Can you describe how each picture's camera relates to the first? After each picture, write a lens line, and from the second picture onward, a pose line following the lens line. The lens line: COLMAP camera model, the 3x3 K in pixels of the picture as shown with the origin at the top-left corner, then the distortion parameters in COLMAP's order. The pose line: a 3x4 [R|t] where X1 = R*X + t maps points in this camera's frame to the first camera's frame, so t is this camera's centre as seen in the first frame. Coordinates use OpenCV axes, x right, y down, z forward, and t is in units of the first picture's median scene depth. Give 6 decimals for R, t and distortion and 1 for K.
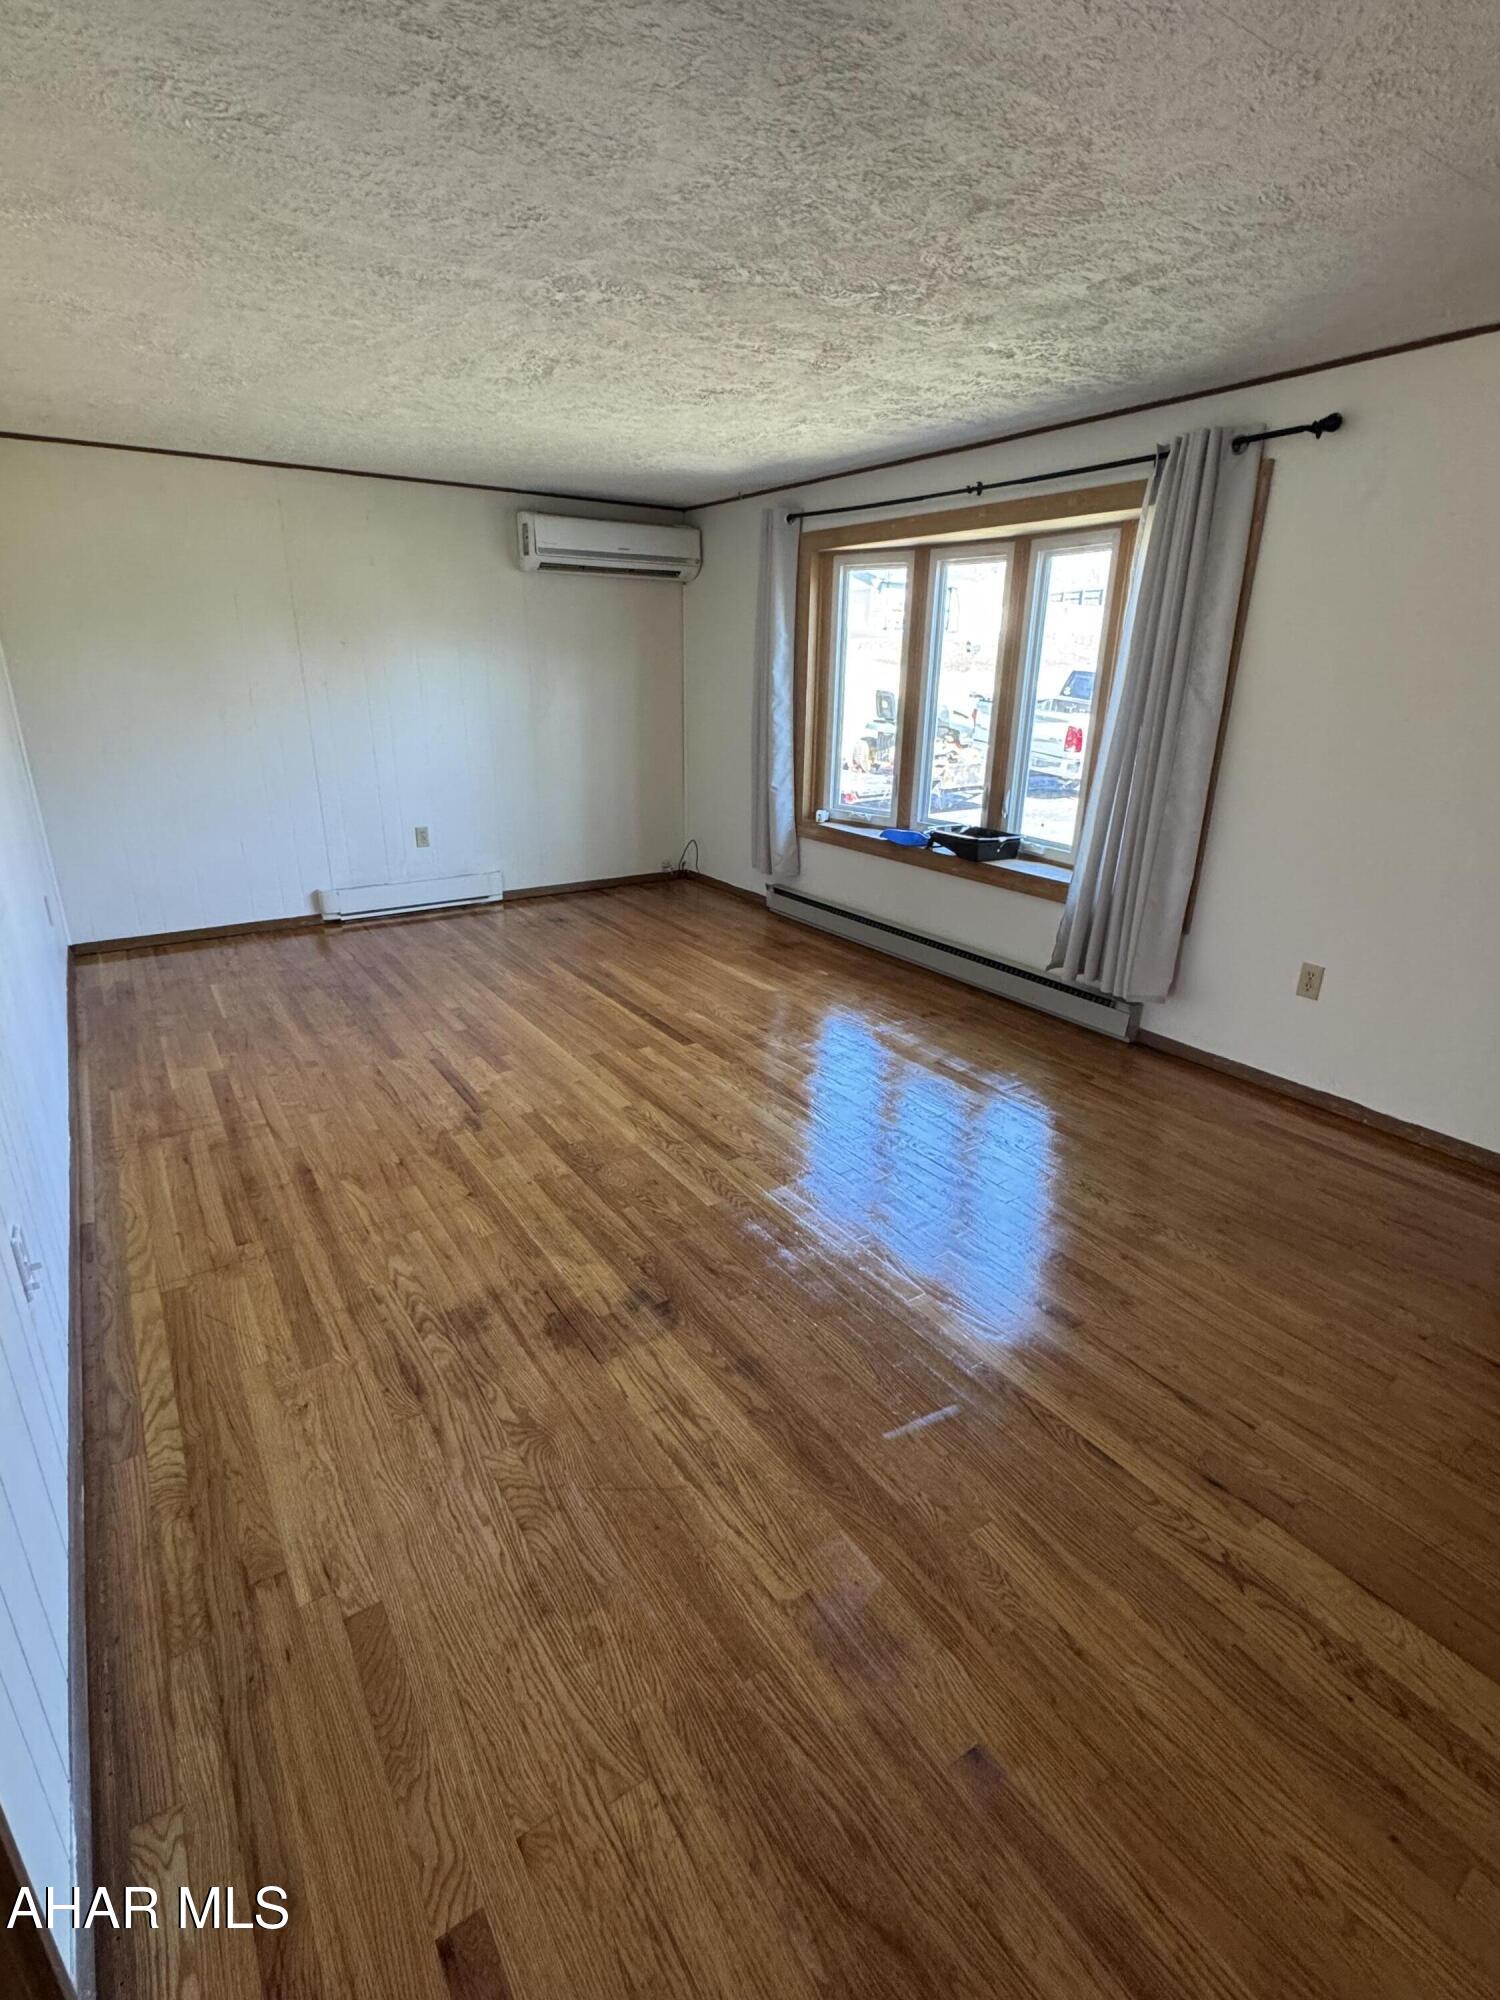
lens RADIAL K [[933.6, 0, 741.8], [0, 933.6, 996.4], [0, 0, 1]] dist [-0.001388, 0.000025]
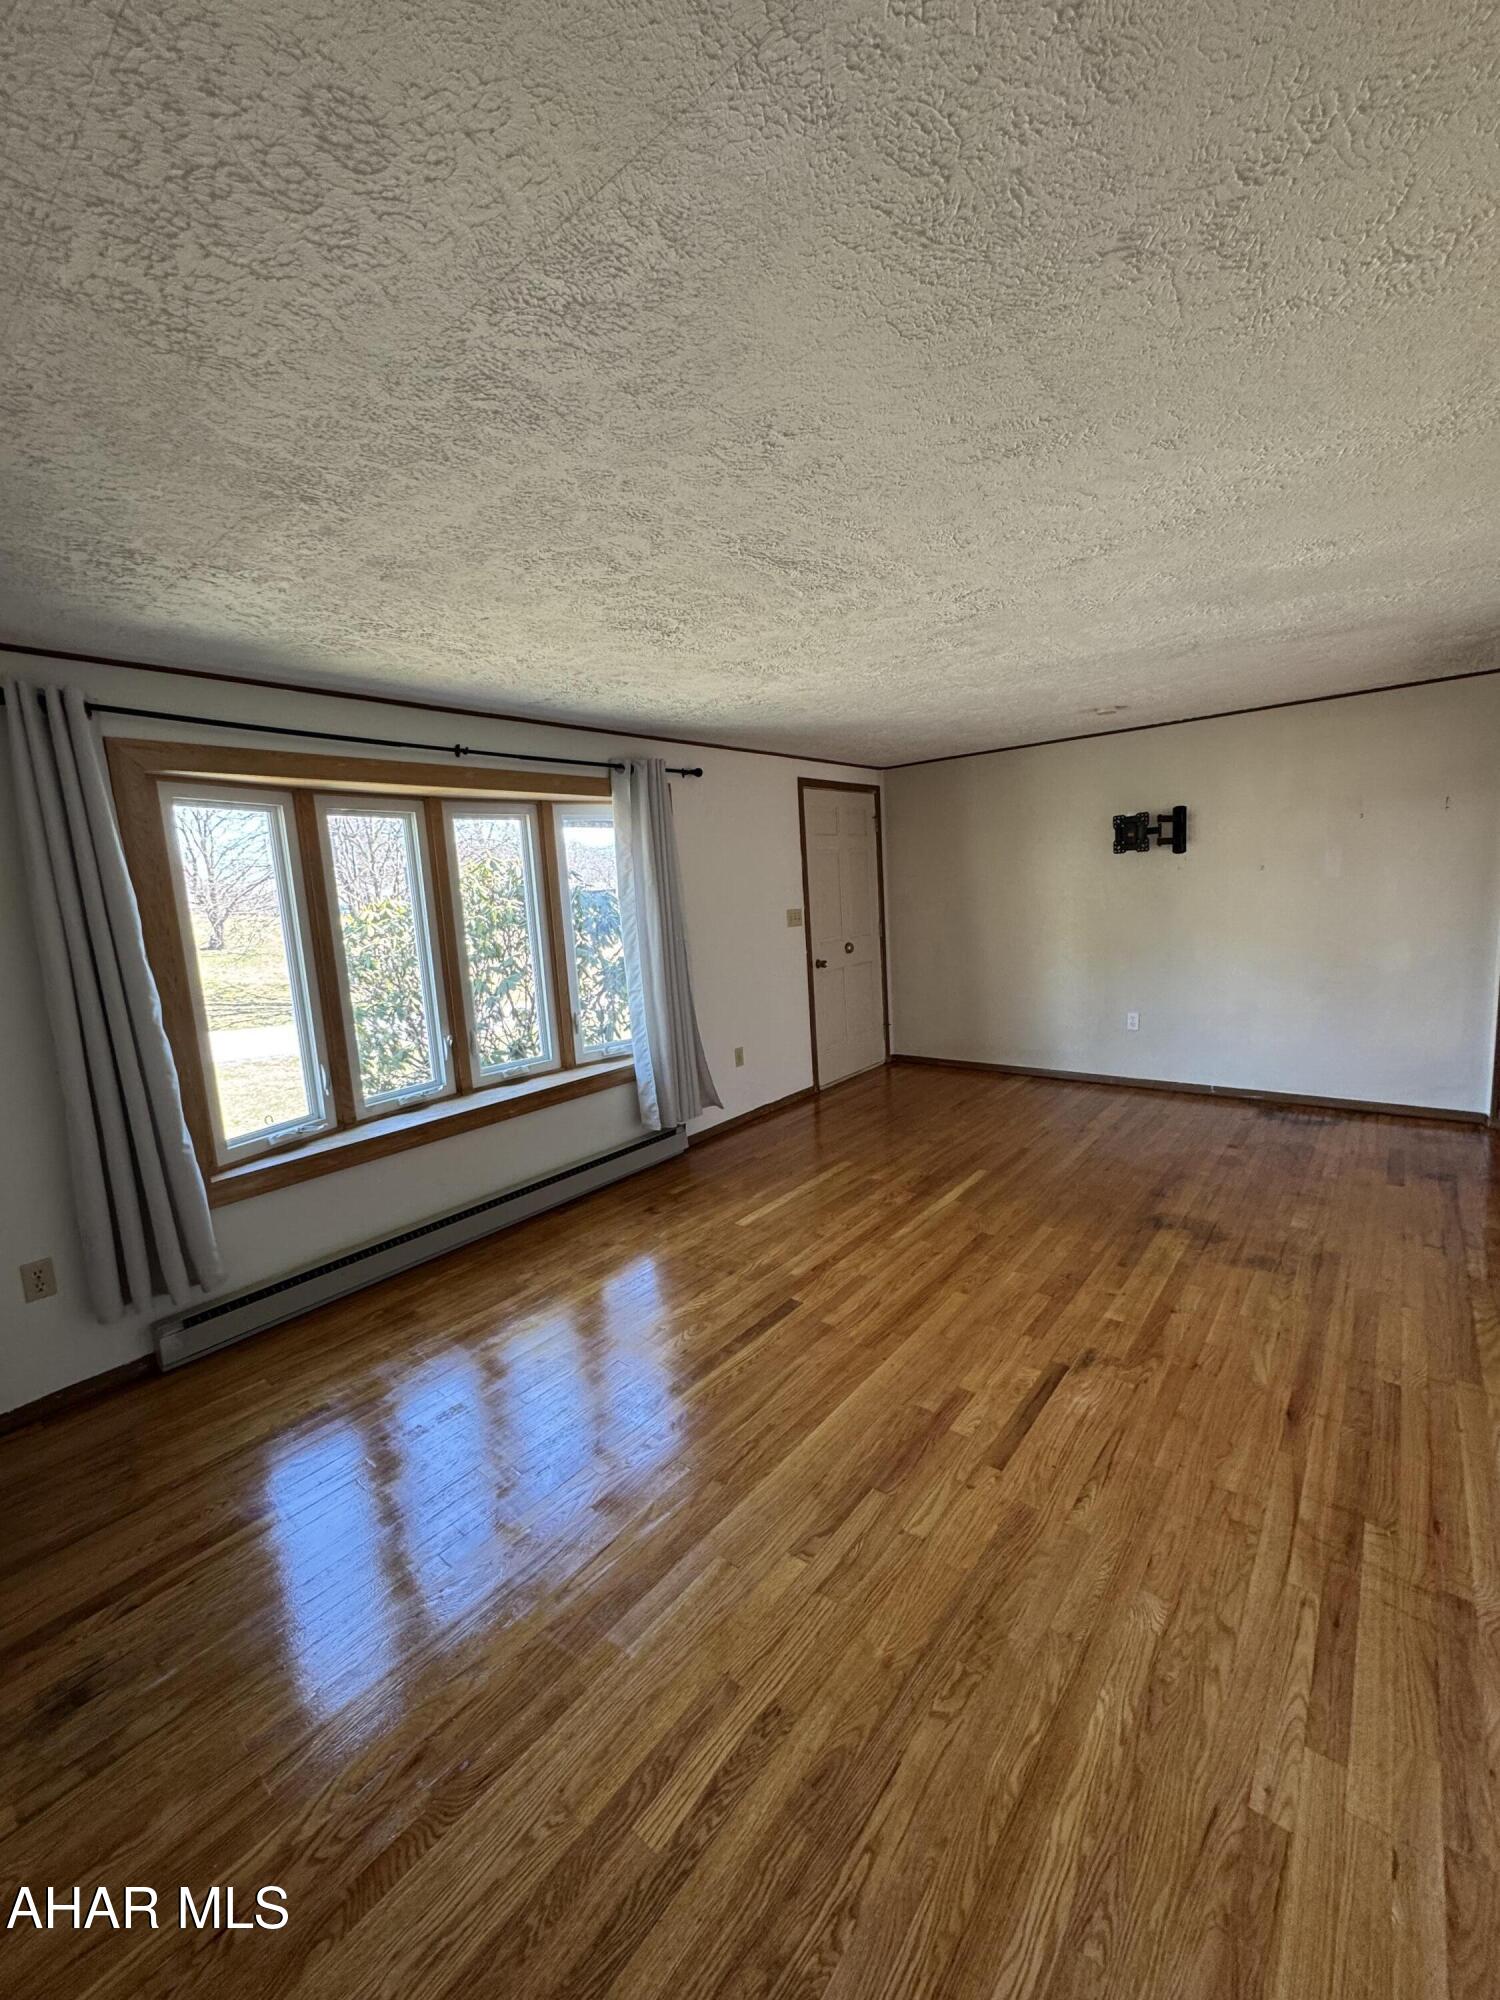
lens RADIAL K [[800.2, 0, 742.9], [0, 800.2, 1006.1], [0, 0, 1]] dist [-0.007038, 0.002769]
pose [[-0.283643, -0.139801, 0.948685, -0.784529], [0.379696, 0.892084, 0.244984, -0.440346], [-0.880555, 0.429700, -0.199951, 1.146689]]
